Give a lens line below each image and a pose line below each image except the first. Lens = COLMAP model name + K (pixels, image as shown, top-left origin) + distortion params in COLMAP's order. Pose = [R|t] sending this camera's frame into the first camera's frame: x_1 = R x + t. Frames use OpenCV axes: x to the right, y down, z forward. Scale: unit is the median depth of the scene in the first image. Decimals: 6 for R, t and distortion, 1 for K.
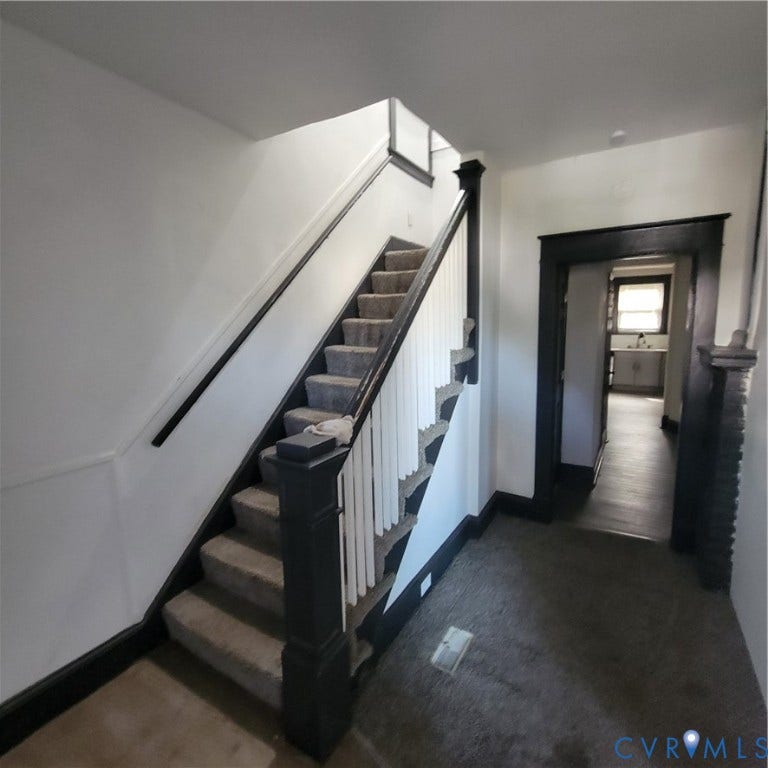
lens RADIAL K [[414.1, 0, 382.2], [0, 414.1, 381.4], [0, 0, 1]] dist [0.004035, 0.000505]
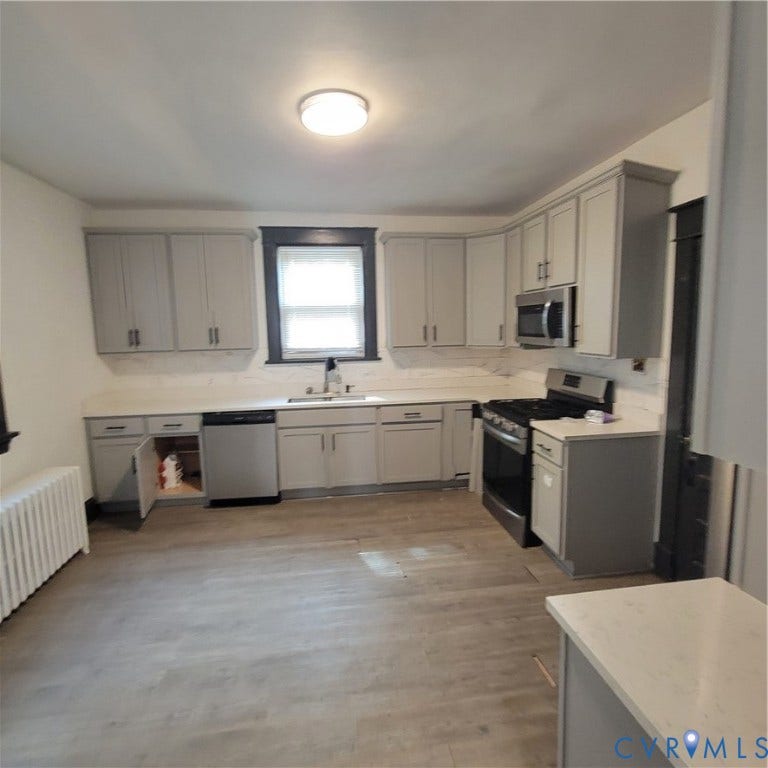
lens RADIAL K [[414.1, 0, 381.0], [0, 414.1, 382.0], [0, 0, 1]] dist [0.004035, 0.000505]
pose [[0.764654, -0.064800, 0.641175, 0.386955], [0.090551, 0.995865, -0.007344, -0.084296], [-0.638047, 0.063674, 0.767360, 0.637162]]
